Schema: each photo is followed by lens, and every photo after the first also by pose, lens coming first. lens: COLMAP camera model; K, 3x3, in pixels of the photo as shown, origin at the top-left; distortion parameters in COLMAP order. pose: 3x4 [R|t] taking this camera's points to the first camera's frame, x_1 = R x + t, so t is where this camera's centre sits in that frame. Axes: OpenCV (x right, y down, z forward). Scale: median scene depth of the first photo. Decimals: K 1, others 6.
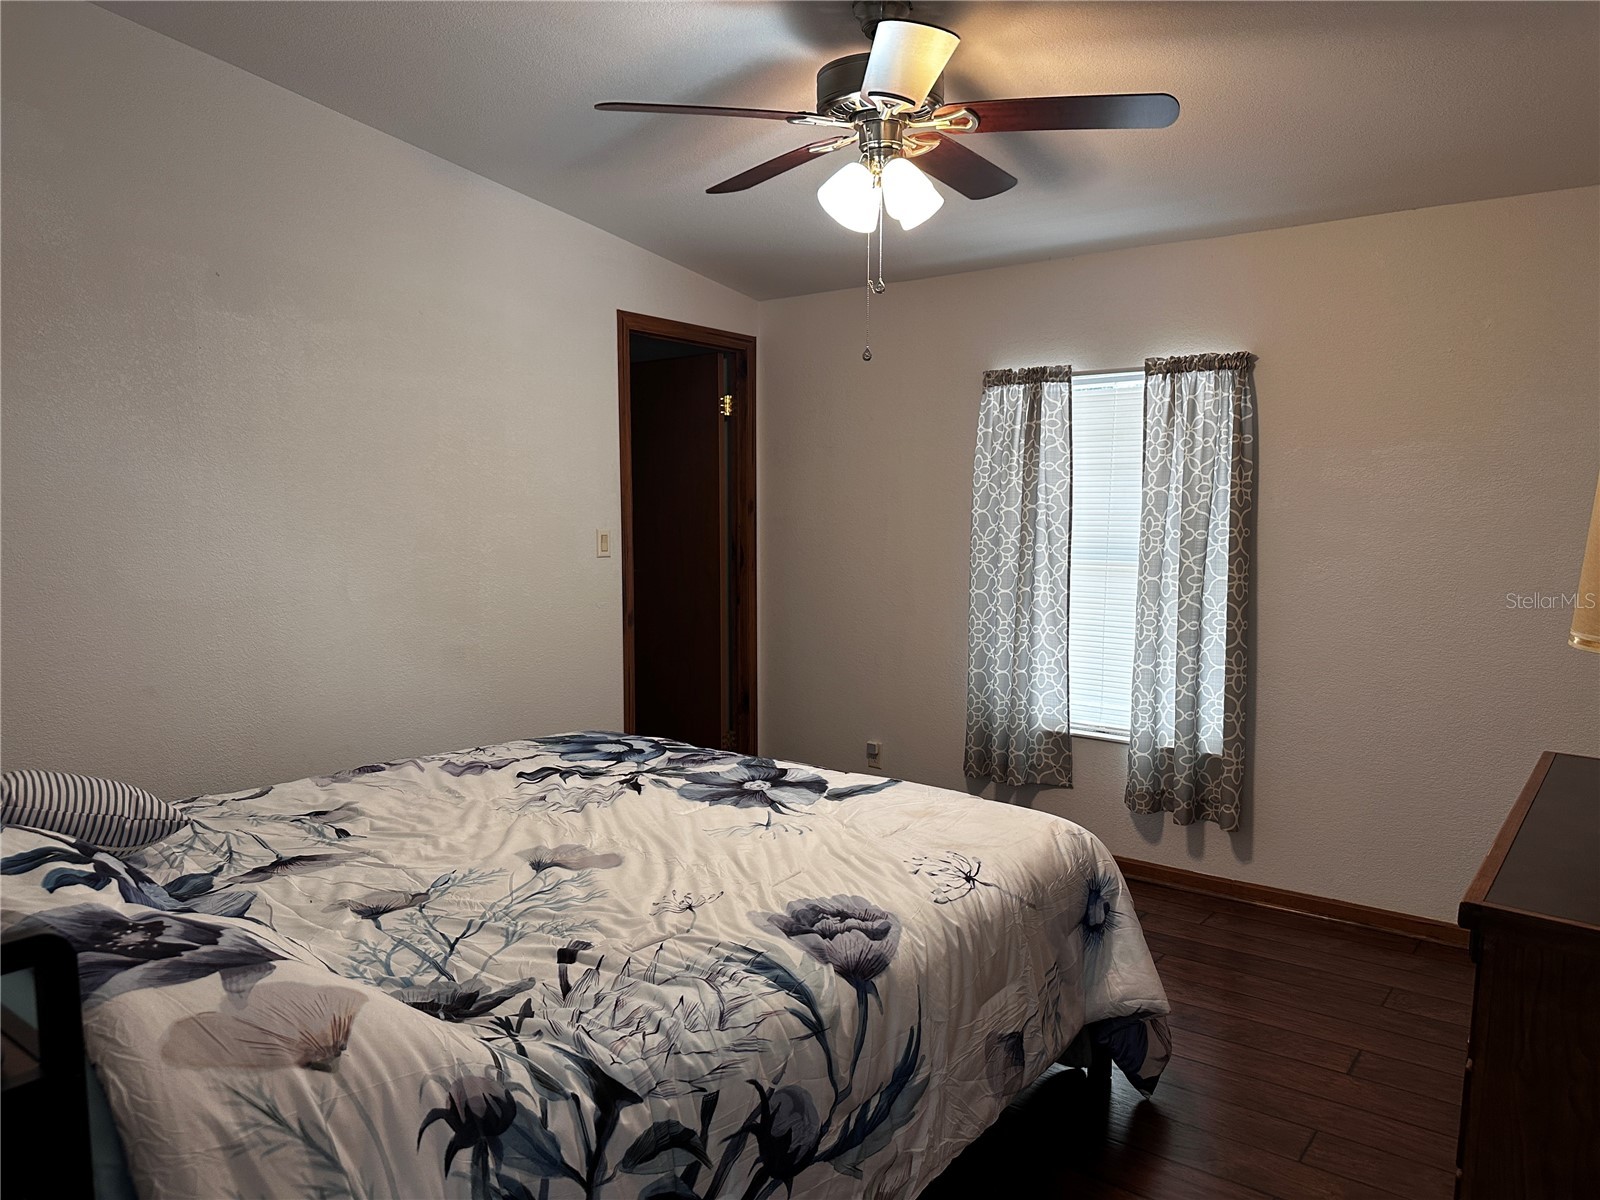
lens RADIAL K [[1107.4, 0, 811.2], [0, 1107.4, 598.6], [0, 0, 1]] dist [-0.004989, -0.003720]
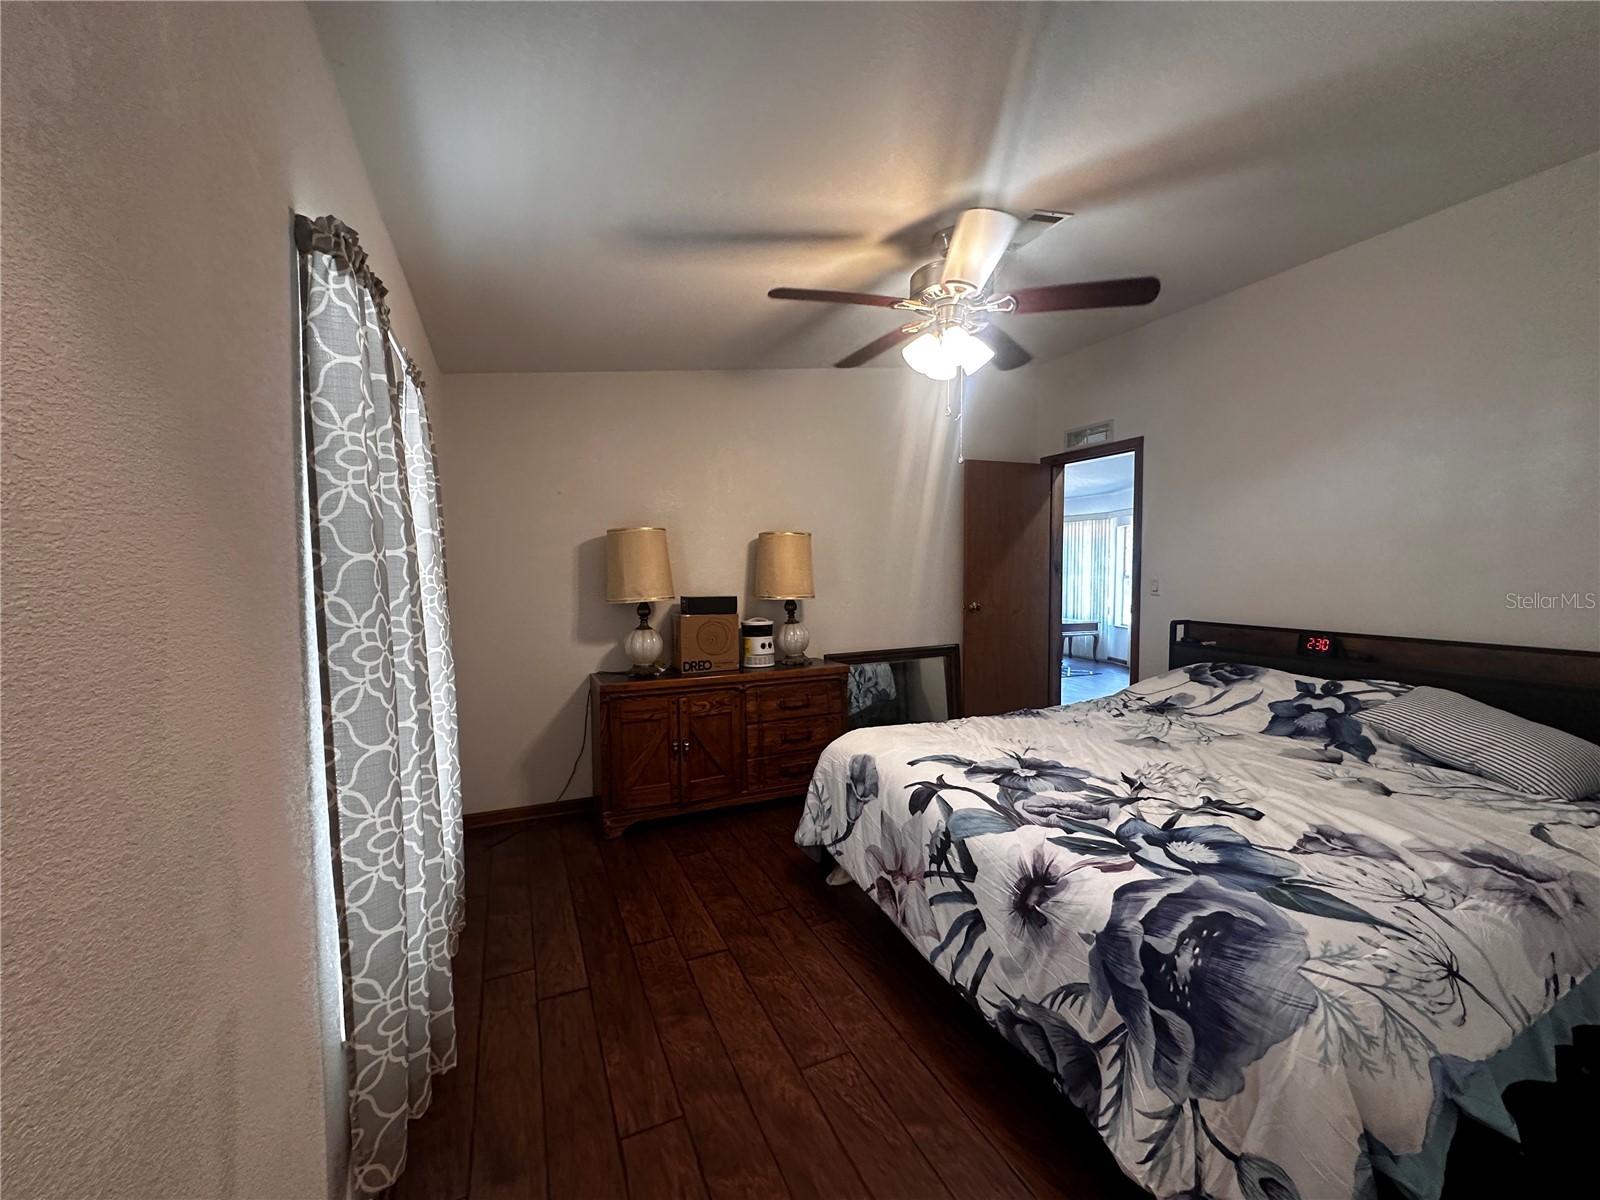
lens RADIAL K [[644.7, 0, 800.0], [0, 644.7, 600.0], [0, 0, 1]] dist [-0.000211, 0.001220]
pose [[-0.883143, -0.017675, 0.468770, -0.164223], [0.047493, 0.990786, 0.126833, -0.136605], [-0.466693, 0.134275, -0.874167, 1.730808]]
